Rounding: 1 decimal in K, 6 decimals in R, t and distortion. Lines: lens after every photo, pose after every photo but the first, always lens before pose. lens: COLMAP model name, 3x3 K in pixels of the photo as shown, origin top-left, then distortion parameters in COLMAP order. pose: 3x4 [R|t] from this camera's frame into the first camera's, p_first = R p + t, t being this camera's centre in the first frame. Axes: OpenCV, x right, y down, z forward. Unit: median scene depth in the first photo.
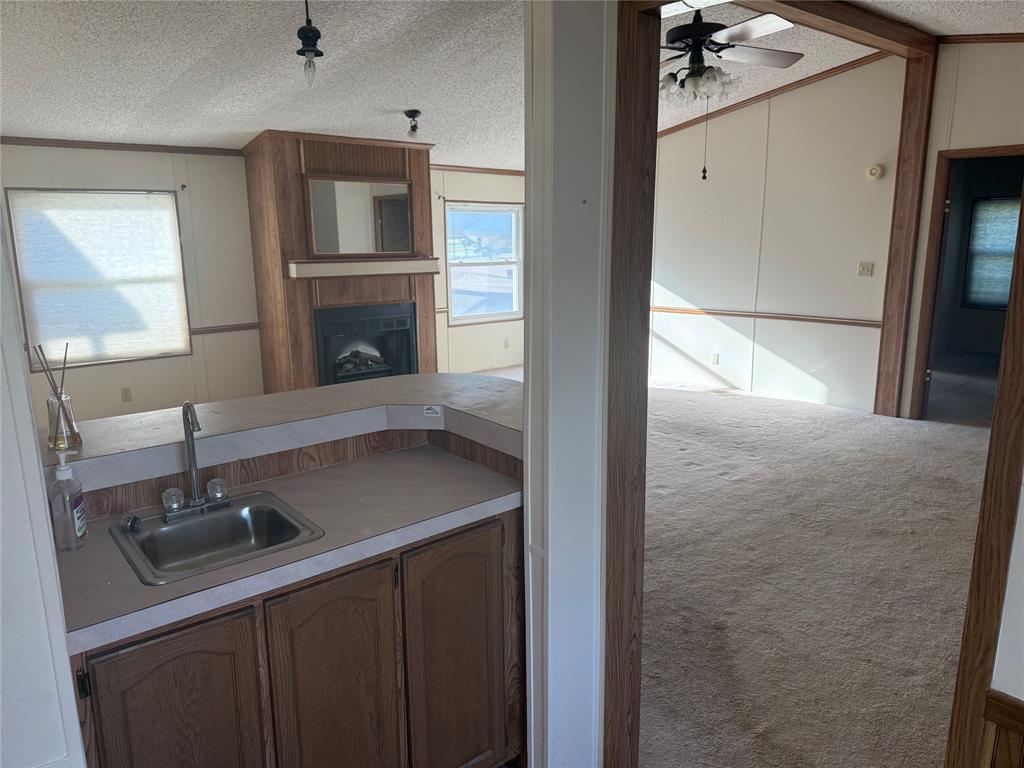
lens RADIAL K [[719.1, 0, 500.9], [0, 719.1, 390.9], [0, 0, 1]] dist [0.048834, -0.067416]
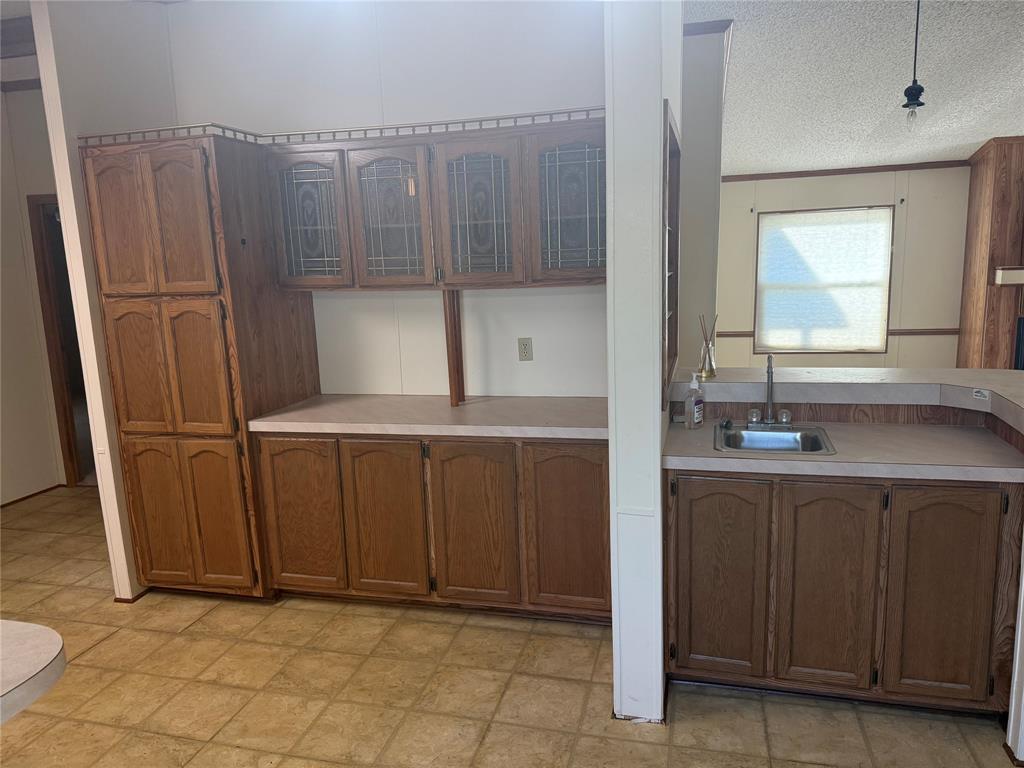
lens RADIAL K [[688.9, 0, 512.0], [0, 688.9, 384.0], [0, 0, 1]] dist [0.000063, -0.031119]
pose [[0.578375, 0.129953, -0.805353, 0.094331], [-0.139651, 0.988429, 0.059202, 0.014237], [0.803728, 0.078228, 0.589831, -0.066389]]
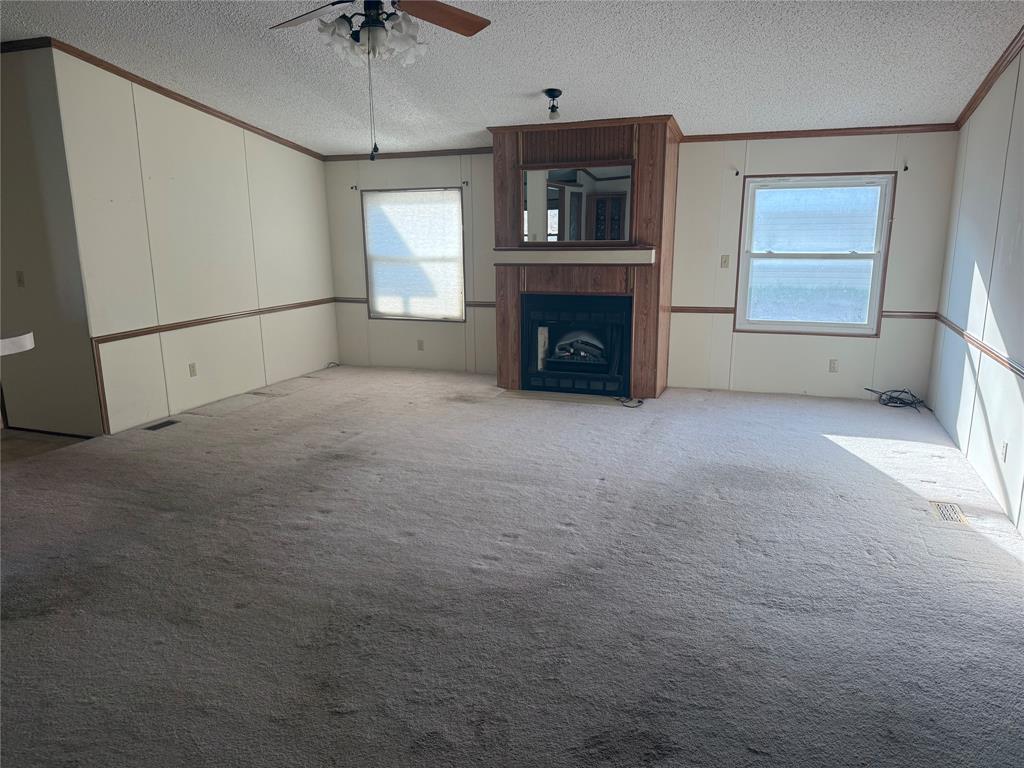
lens RADIAL K [[703.2, 0, 513.6], [0, 703.2, 405.3], [0, 0, 1]] dist [0.081736, -0.067619]
pose [[0.489001, 0.221461, -0.843702, 0.699417], [-0.175736, 0.972413, 0.153392, -0.119004], [0.854397, 0.073260, 0.514430, 0.498886]]
